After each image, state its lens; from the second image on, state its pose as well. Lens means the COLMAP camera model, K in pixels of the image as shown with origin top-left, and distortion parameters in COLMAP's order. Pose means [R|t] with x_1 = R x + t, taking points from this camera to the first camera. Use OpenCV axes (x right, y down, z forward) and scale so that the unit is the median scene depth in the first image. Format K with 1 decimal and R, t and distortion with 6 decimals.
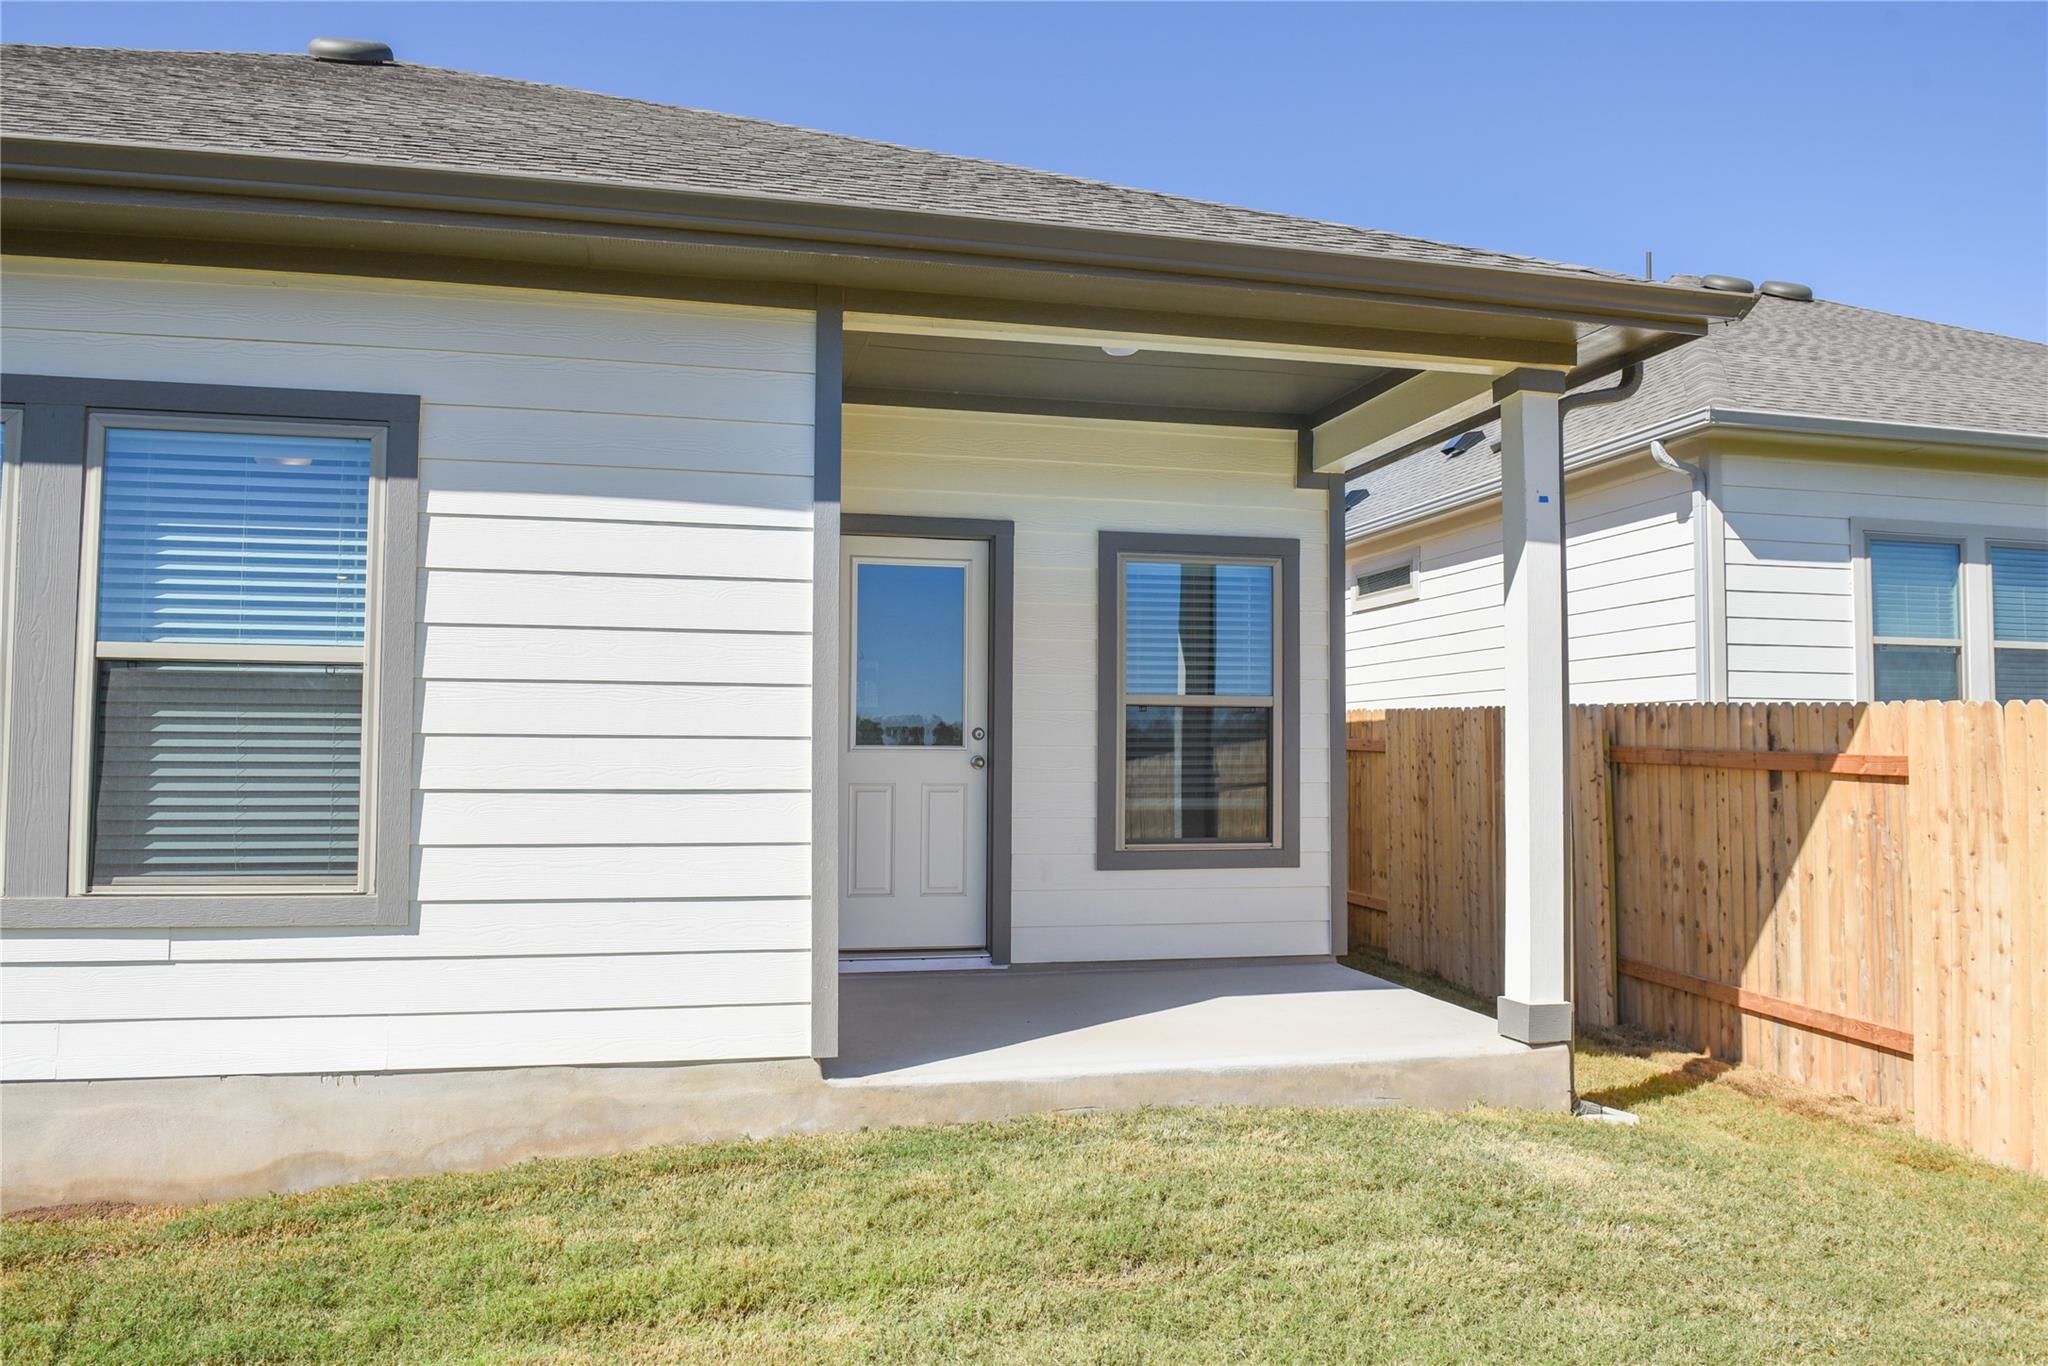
lens RADIAL K [[1345.0, 0, 1024.0], [0, 1345.0, 683.0], [0, 0, 1]] dist [-0.057198, -0.003102]
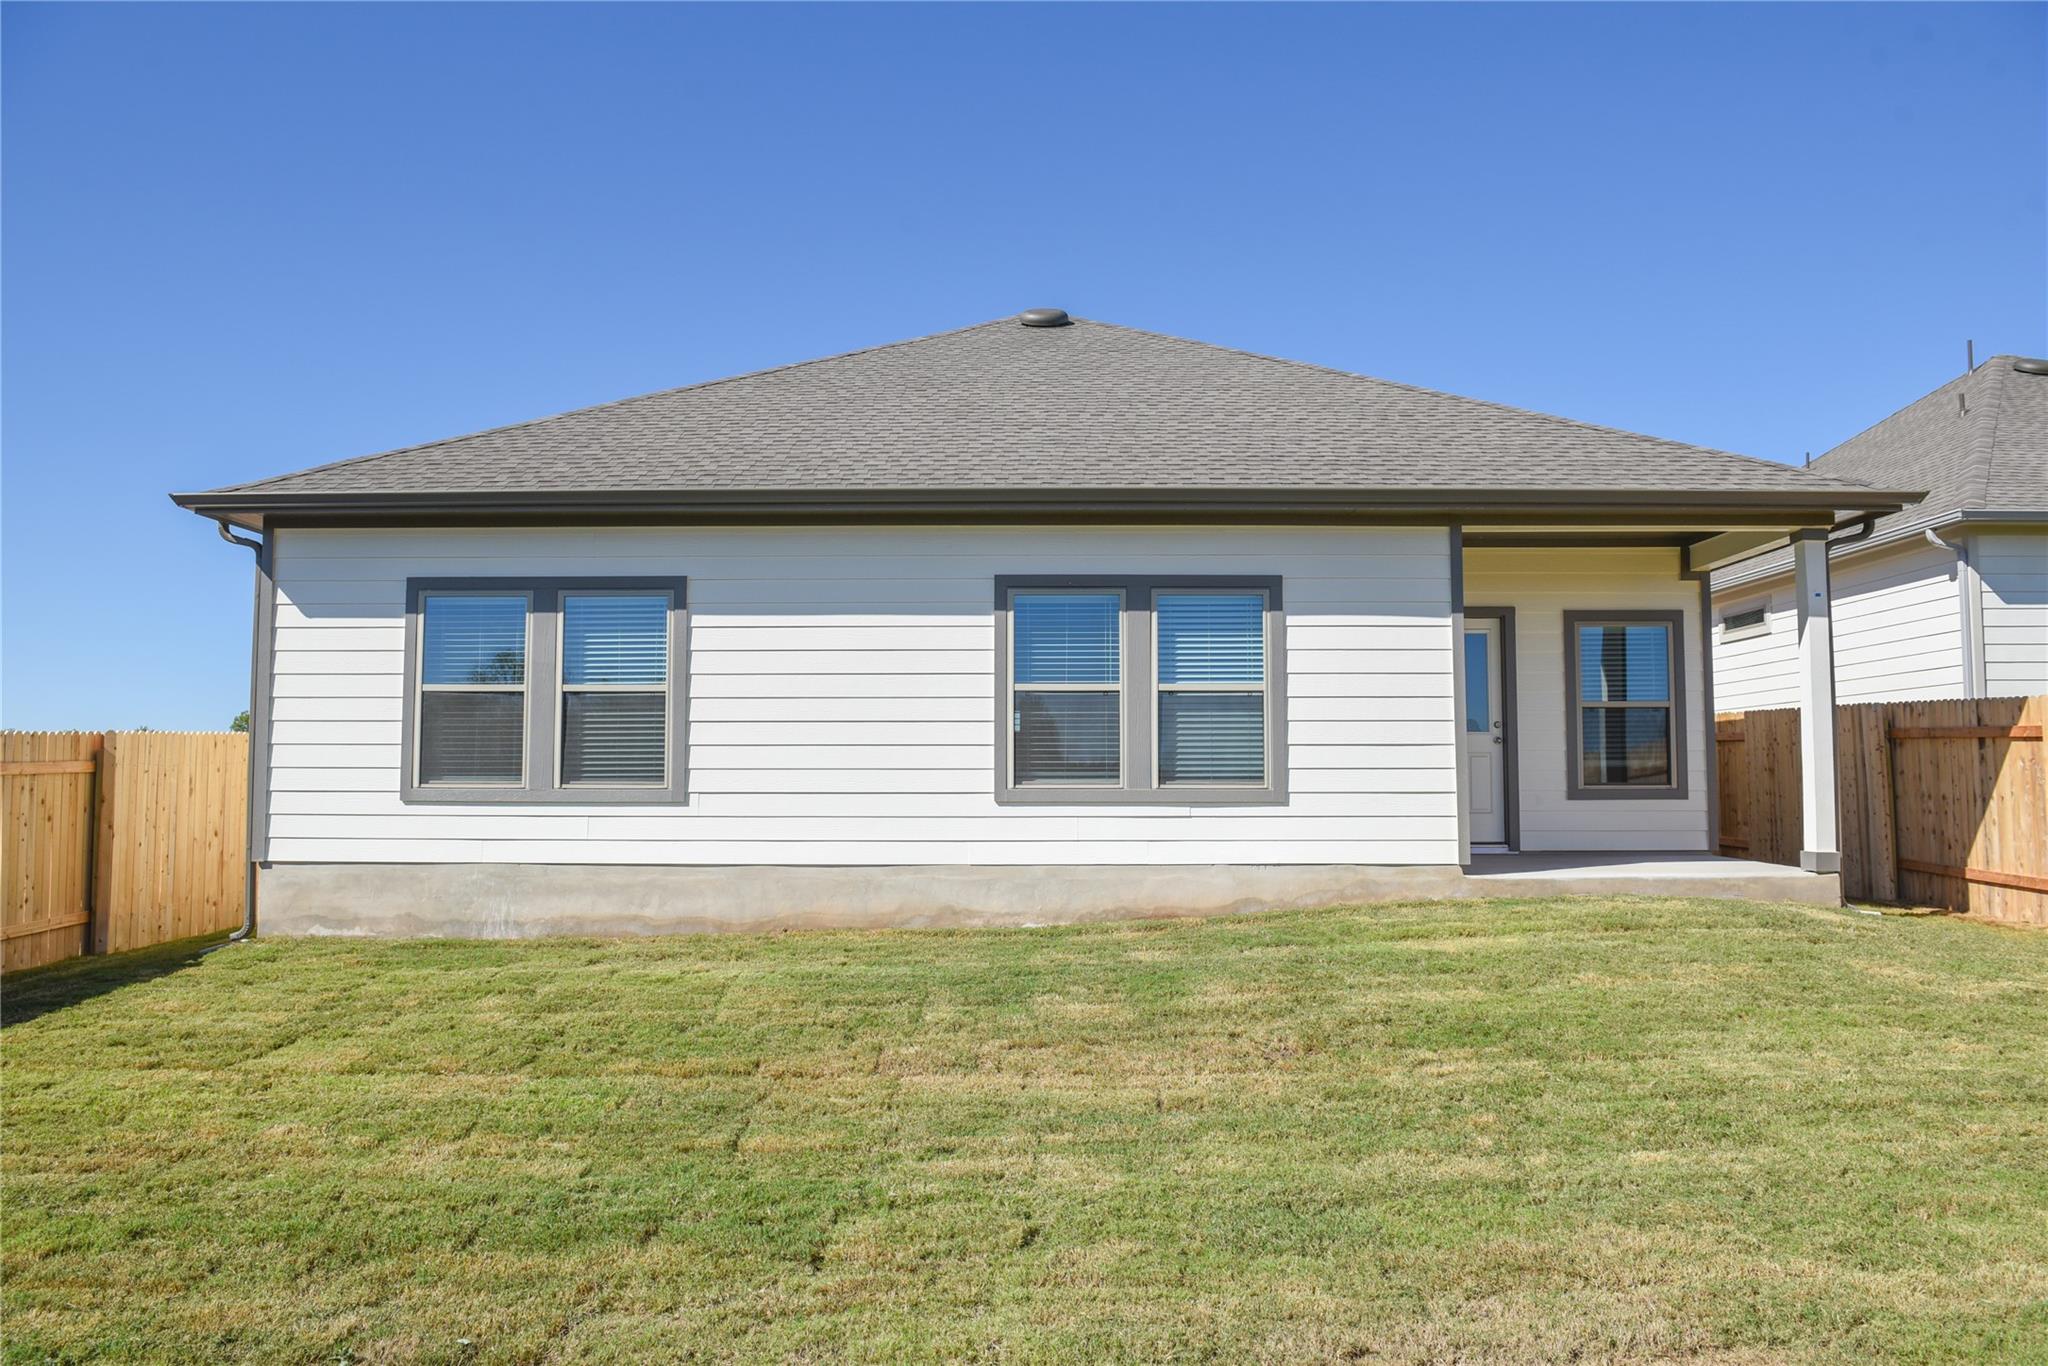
lens RADIAL K [[1345.0, 0, 1024.0], [0, 1345.0, 683.0], [0, 0, 1]] dist [-0.057198, -0.003102]
pose [[0.968765, -0.022625, -0.246945, -0.216457], [0.017198, 0.999561, -0.024109, 0.014699], [0.247382, 0.019109, 0.968730, -0.946918]]
